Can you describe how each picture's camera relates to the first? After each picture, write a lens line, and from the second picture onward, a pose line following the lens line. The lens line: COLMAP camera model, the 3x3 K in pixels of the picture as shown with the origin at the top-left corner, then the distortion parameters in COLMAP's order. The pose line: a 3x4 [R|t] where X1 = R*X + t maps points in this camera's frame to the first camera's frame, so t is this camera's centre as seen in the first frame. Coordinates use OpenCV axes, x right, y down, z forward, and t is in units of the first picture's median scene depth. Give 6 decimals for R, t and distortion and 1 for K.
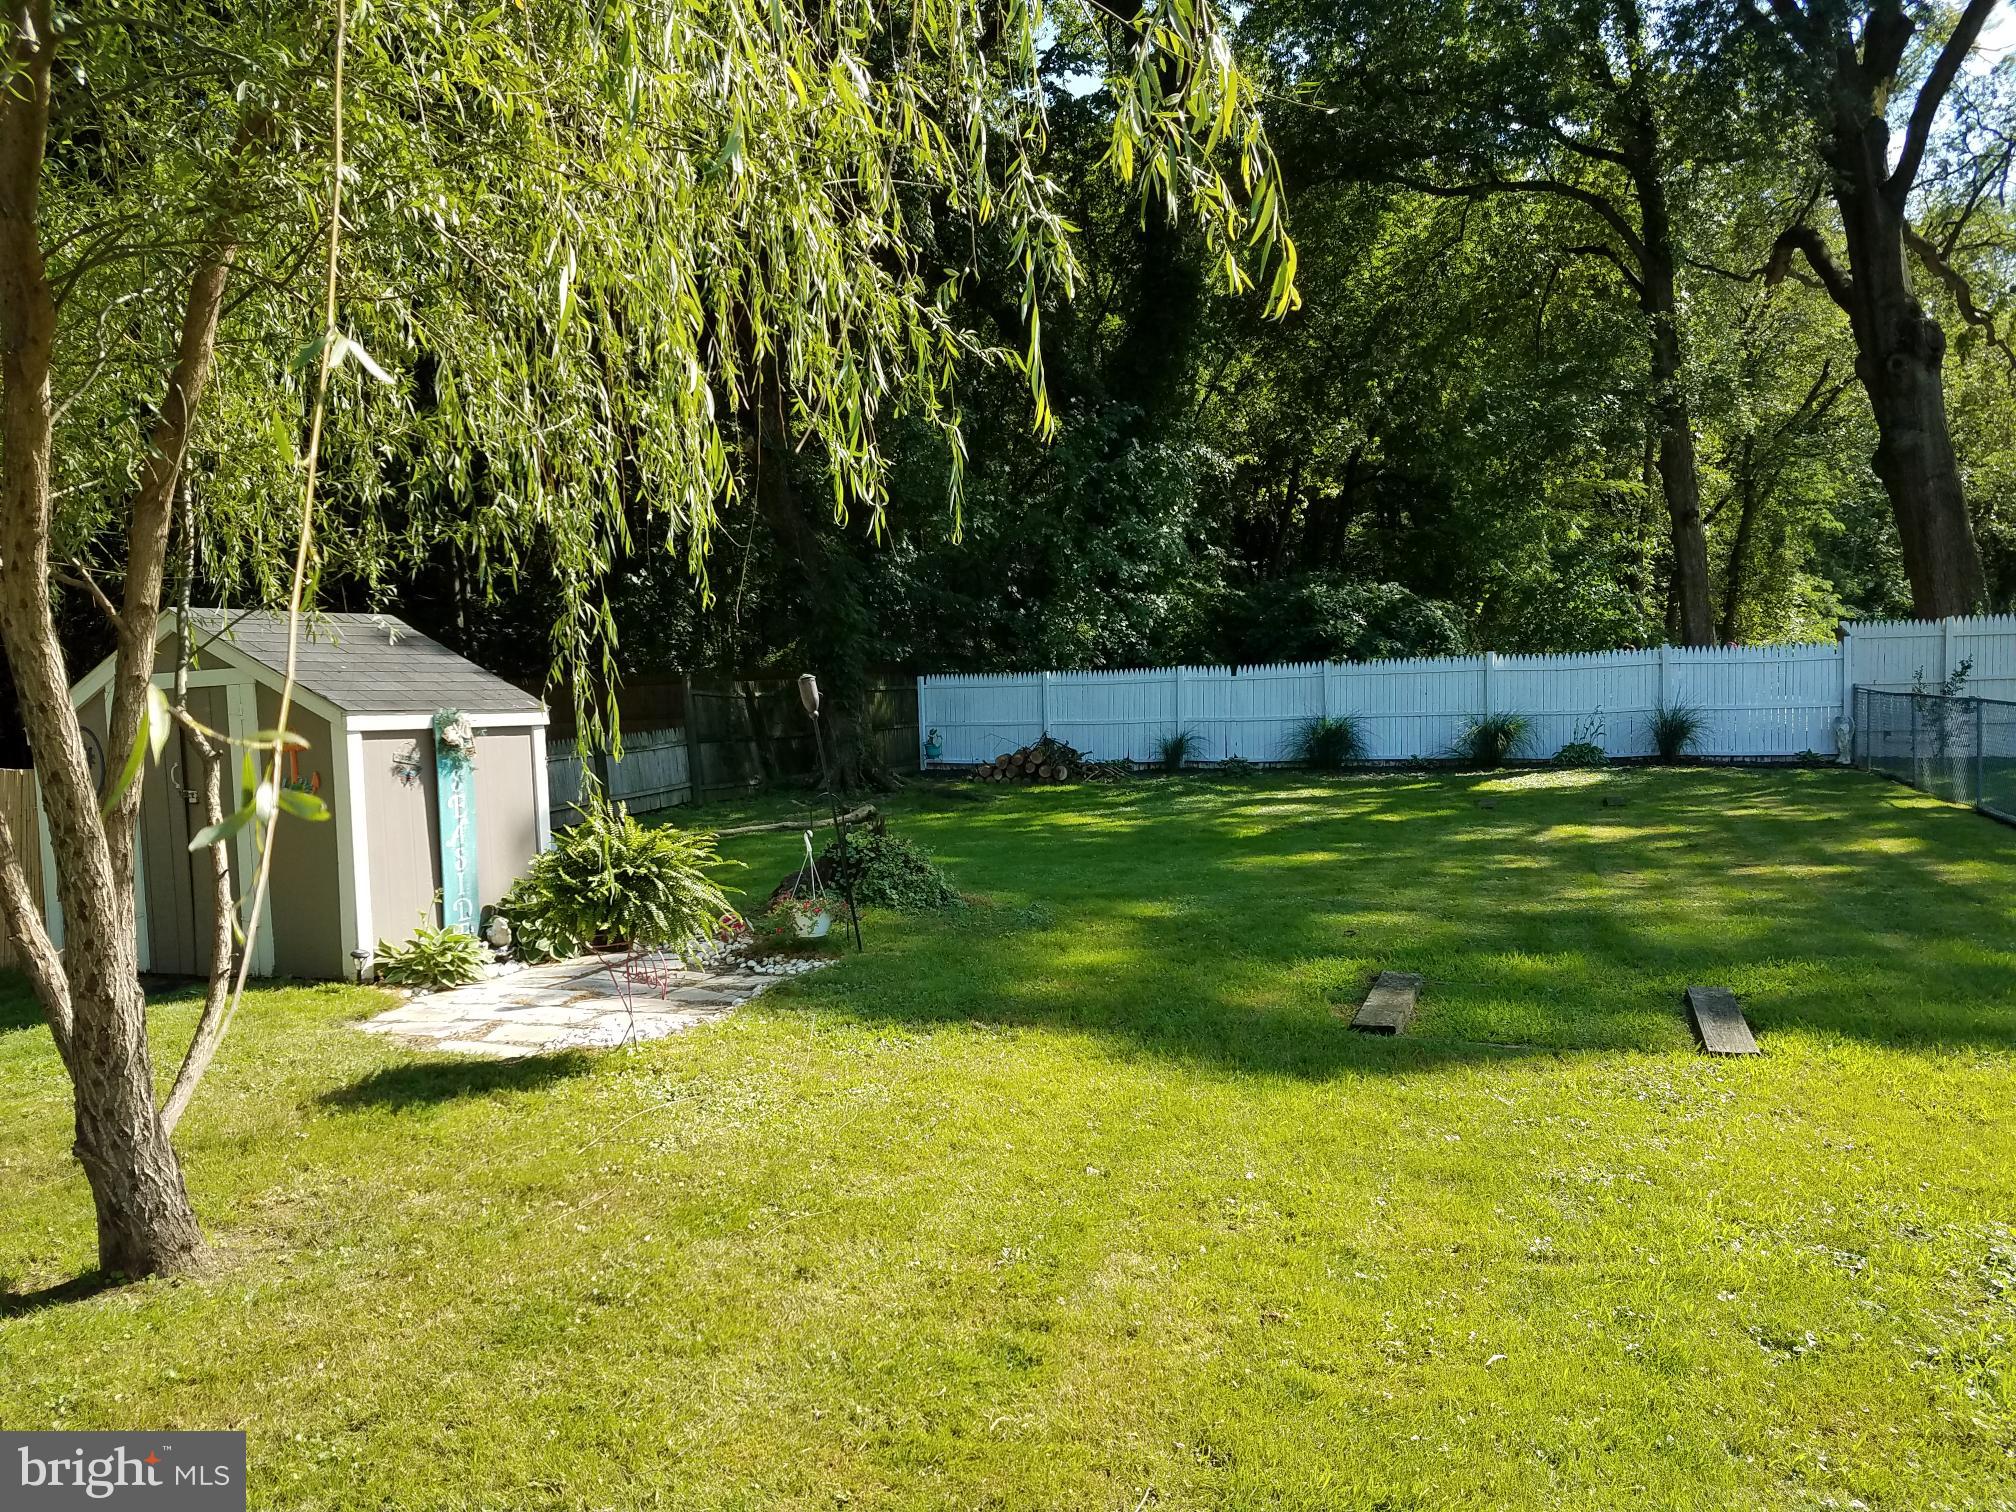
lens RADIAL K [[1412.7, 0, 1008.0], [0, 1412.7, 756.0], [0, 0, 1]] dist [0.001899, 0.001915]
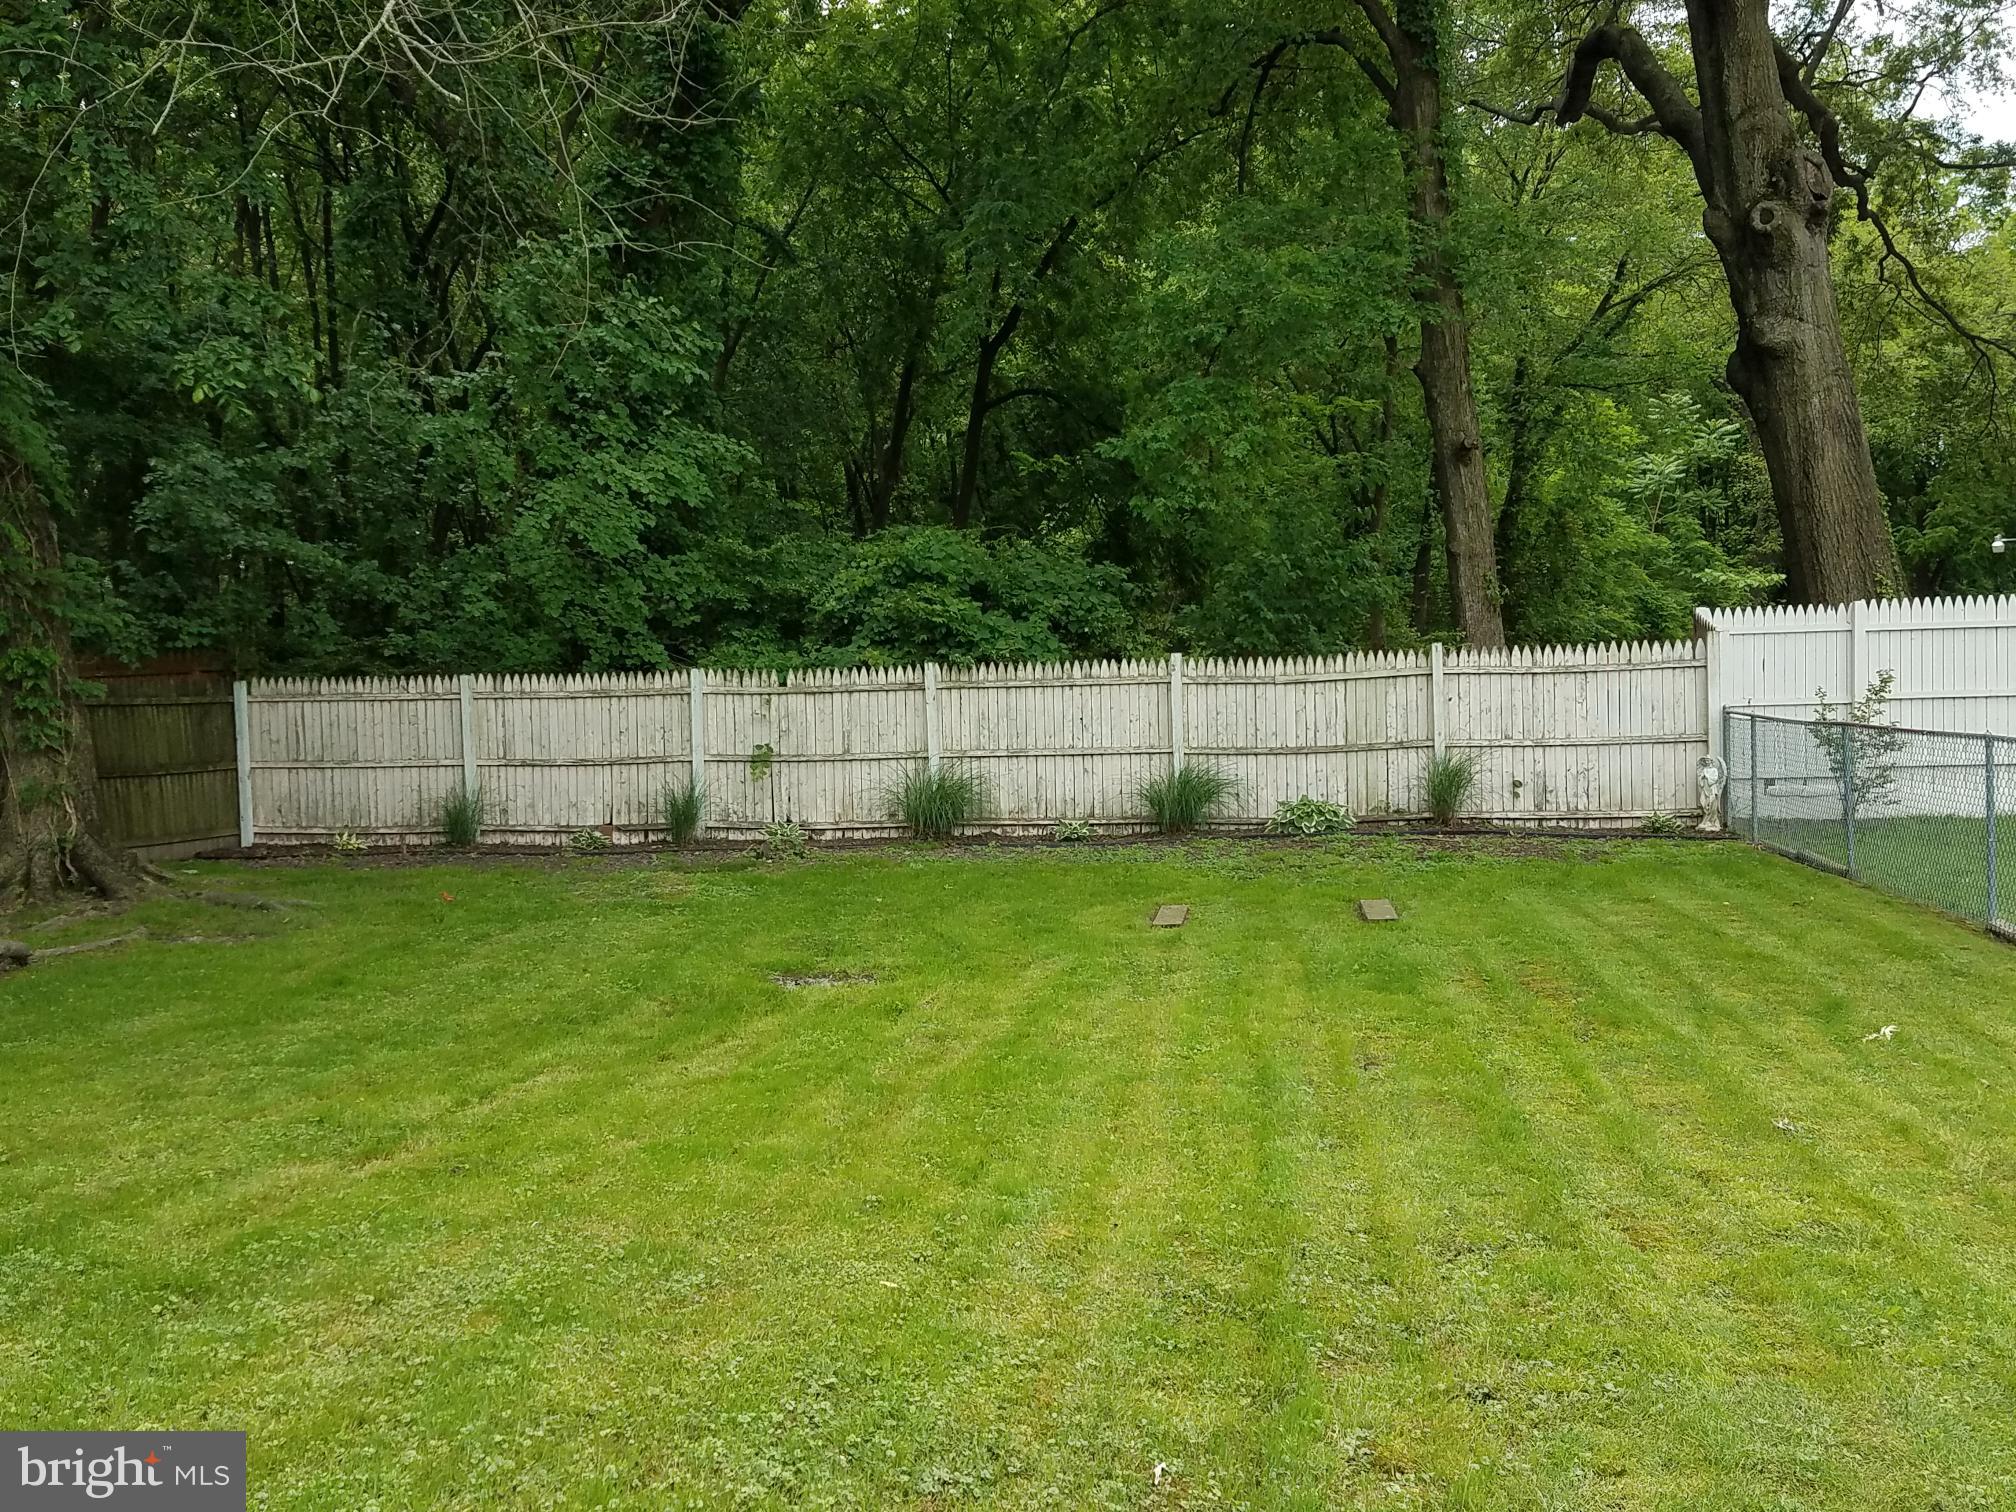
lens RADIAL K [[1412.7, 0, 1008.0], [0, 1412.7, 756.0], [0, 0, 1]] dist [0.001899, 0.001915]
pose [[0.976375, 0.006716, 0.215981, 0.141786], [0.001505, 0.999281, -0.037874, -0.004685], [-0.216080, 0.037305, 0.975663, 0.425216]]
